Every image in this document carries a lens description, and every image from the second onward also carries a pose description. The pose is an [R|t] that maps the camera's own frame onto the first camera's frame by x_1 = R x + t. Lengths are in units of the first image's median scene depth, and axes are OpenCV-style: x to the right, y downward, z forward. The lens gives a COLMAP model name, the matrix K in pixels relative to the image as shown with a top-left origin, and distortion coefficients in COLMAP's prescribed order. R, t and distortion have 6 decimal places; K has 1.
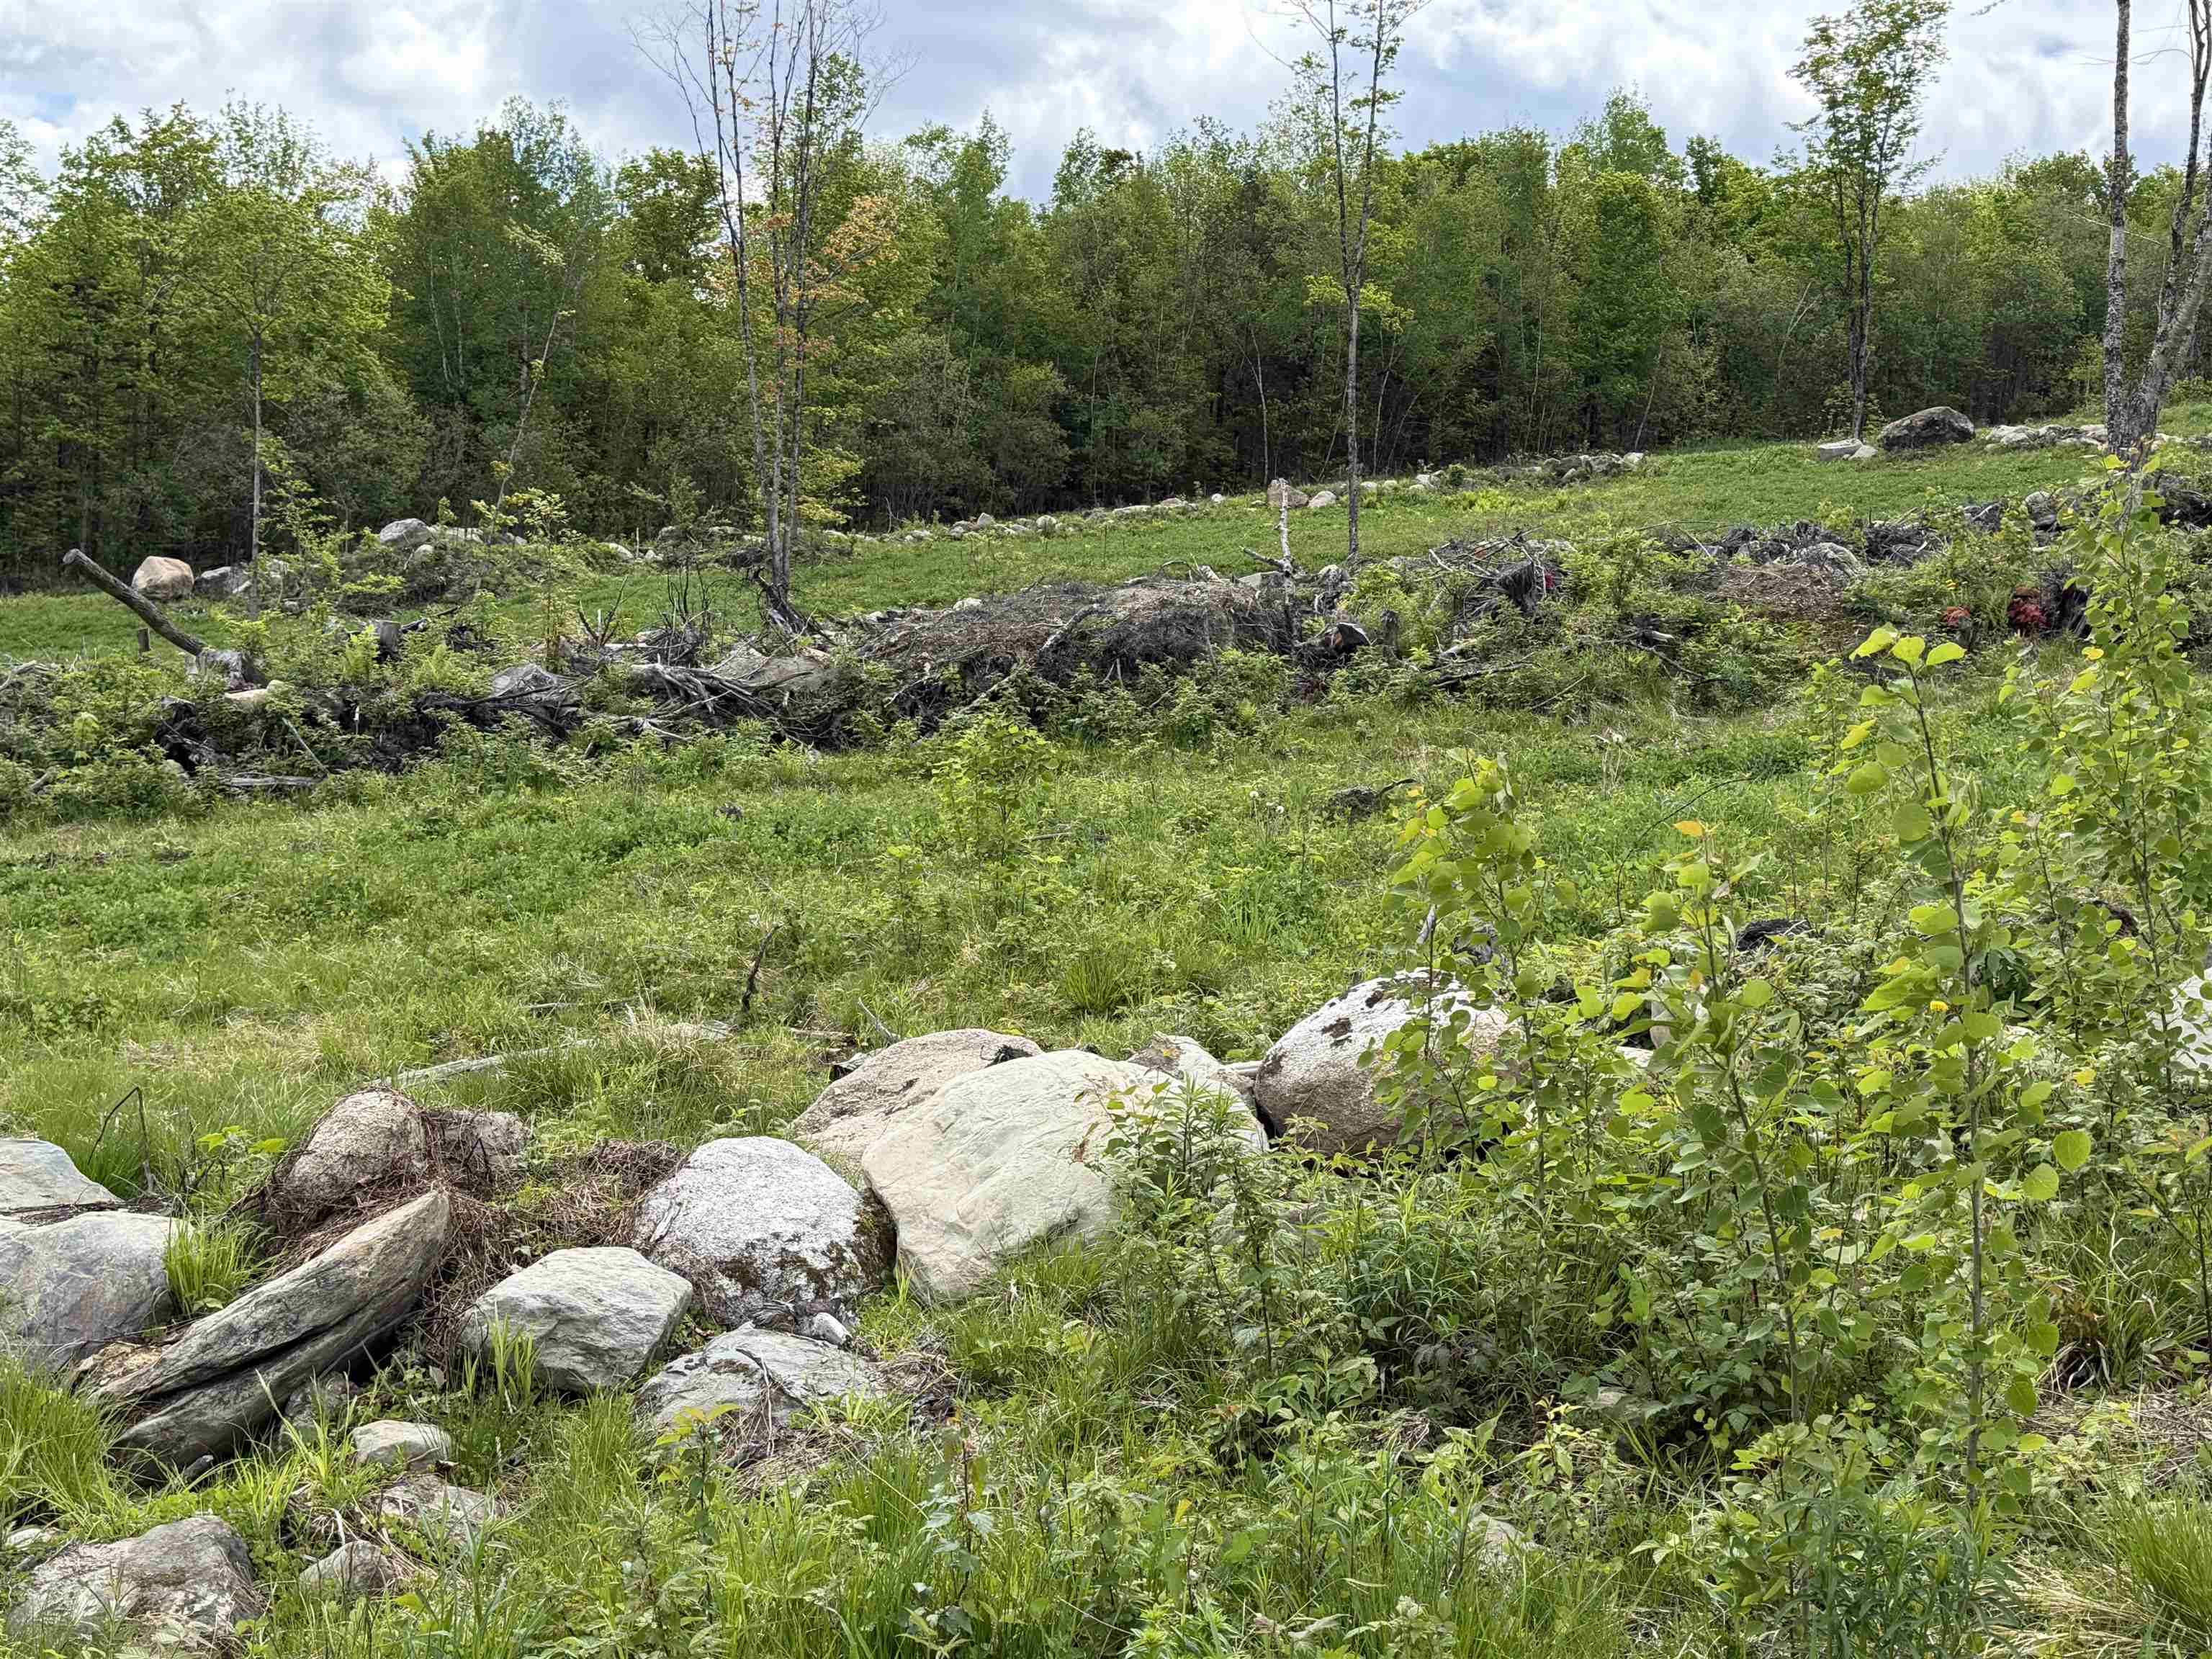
lens RADIAL K [[2822.4, 0, 1105.6], [0, 2822.4, 840.5], [0, 0, 1]] dist [0.108090, 0.000000]
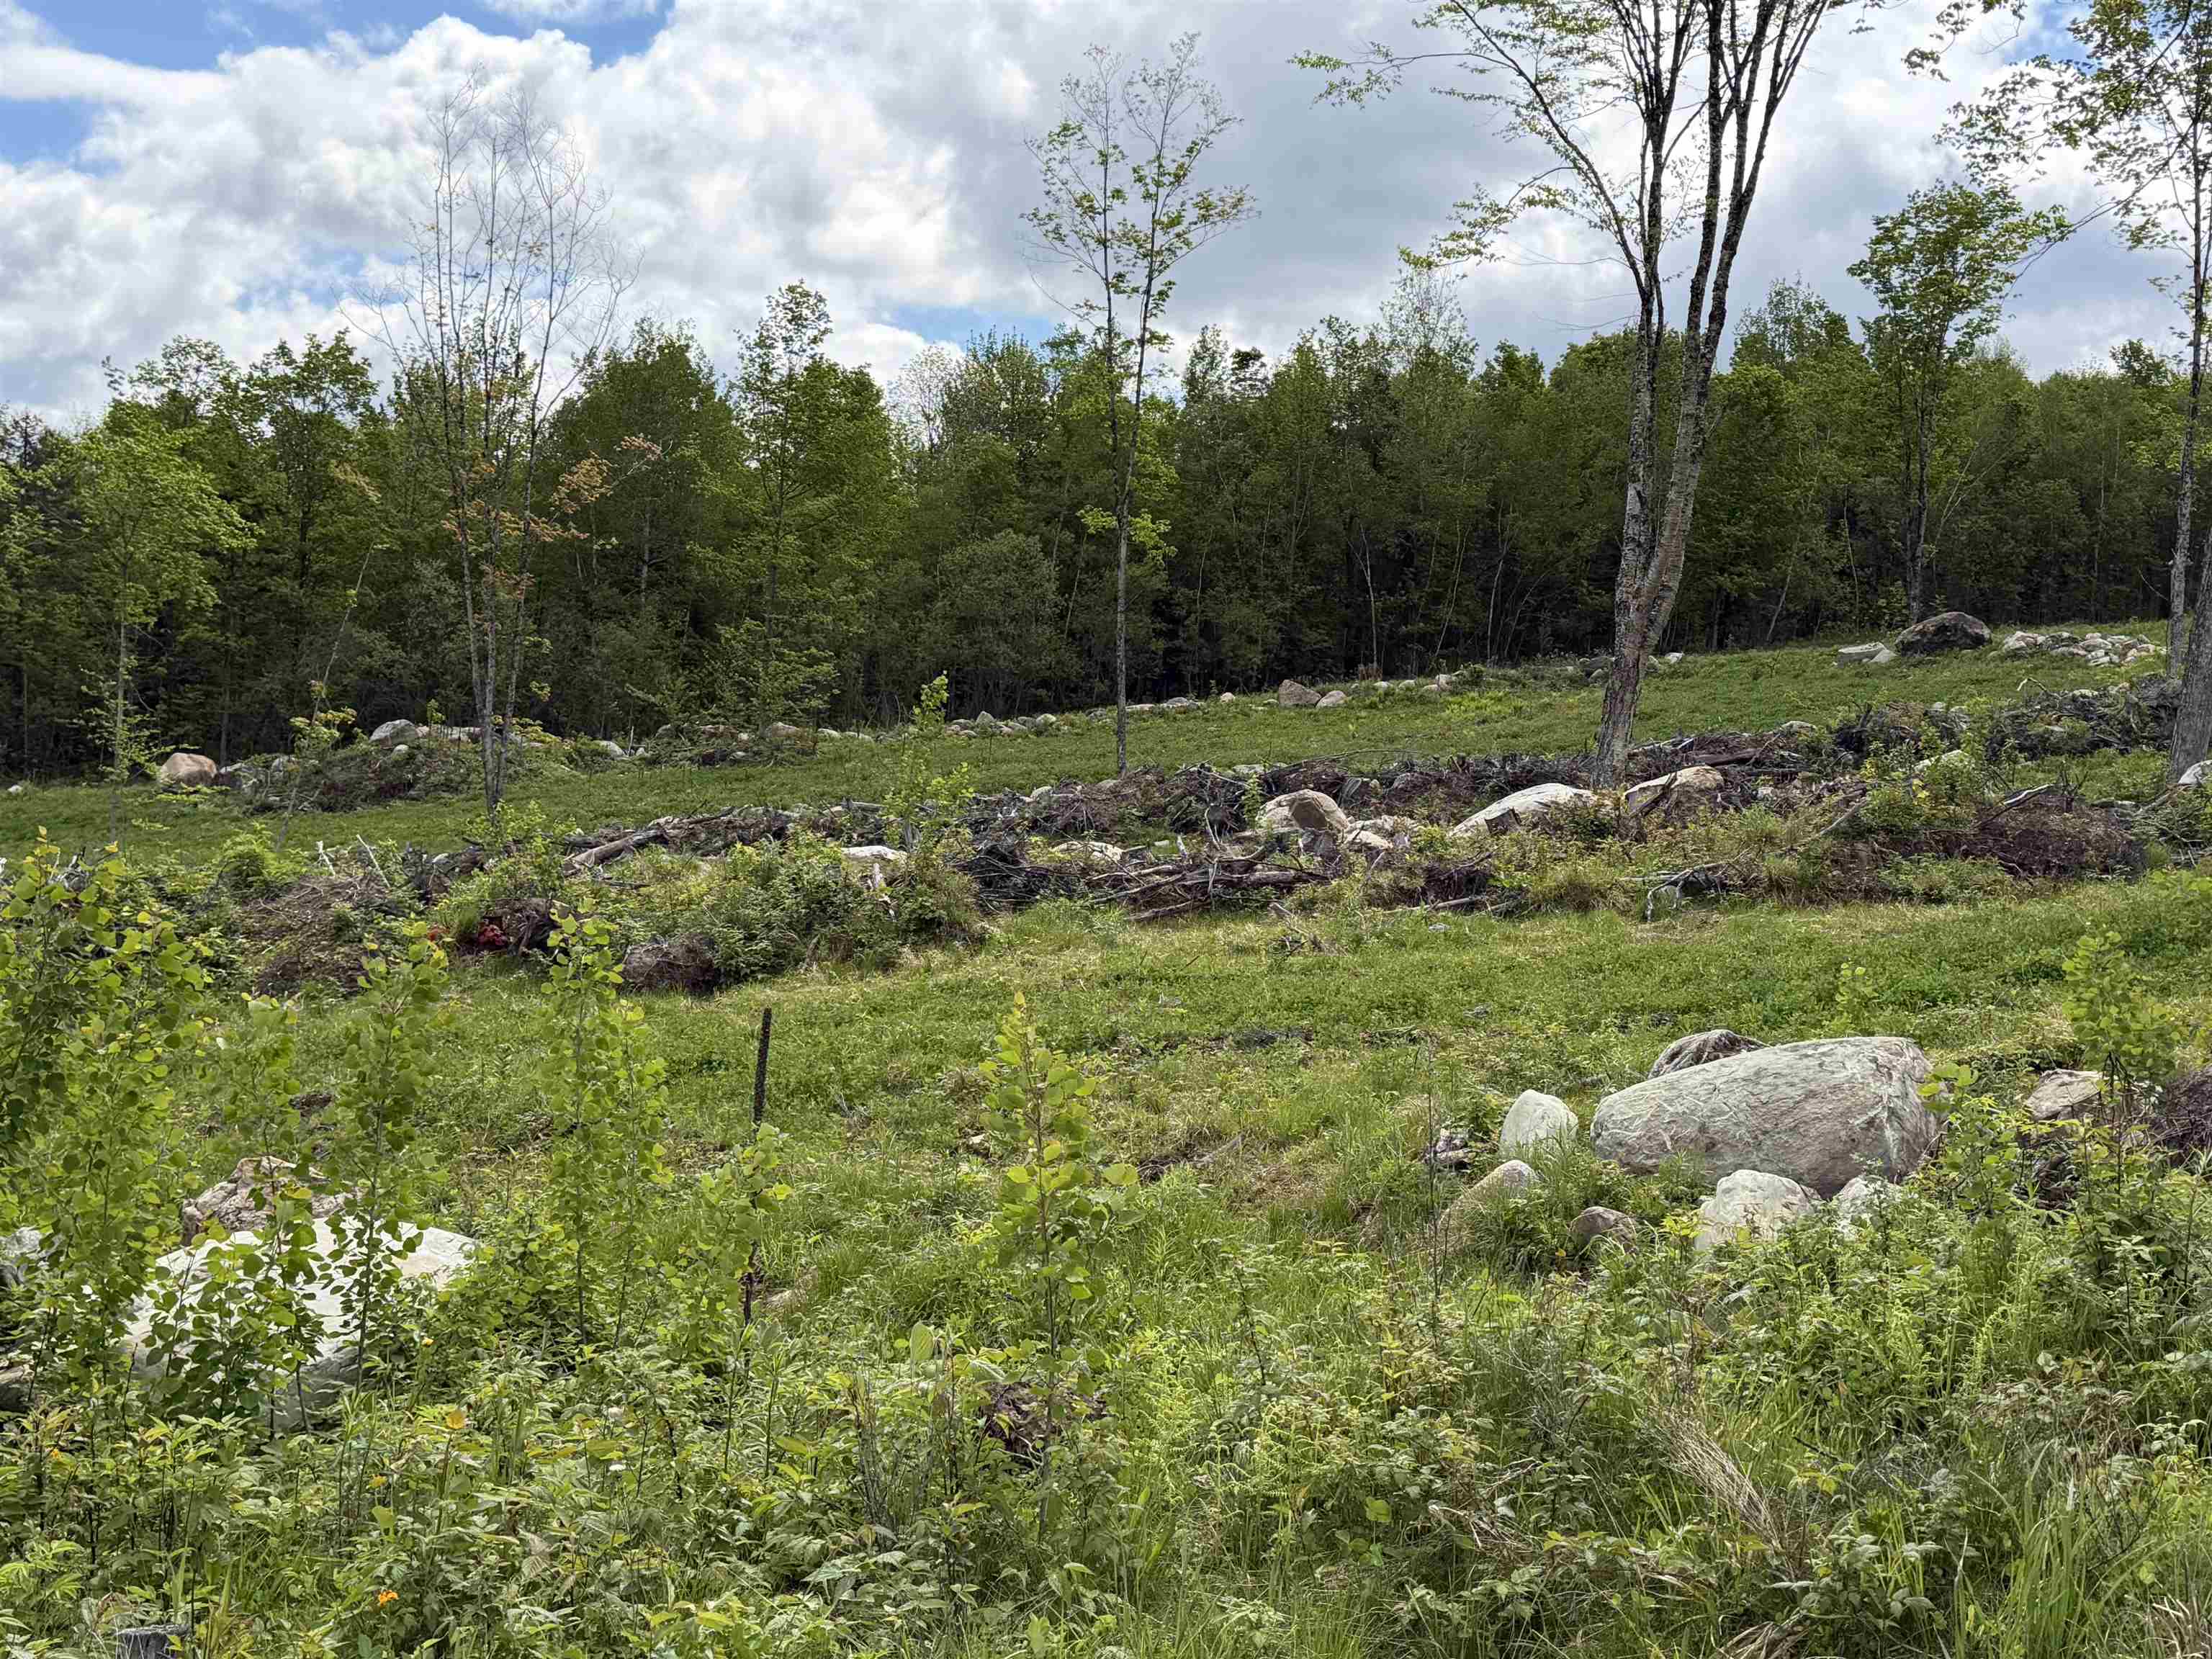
lens RADIAL K [[2822.4, 0, 1185.1], [0, 2822.4, 887.7], [0, 0, 1]] dist [0.108090, 0.000000]
pose [[0.985181, 0.018415, -0.170527, 0.199229], [-0.024367, 0.999162, -0.032874, -0.018021], [0.169779, 0.036542, 0.984804, -0.008457]]
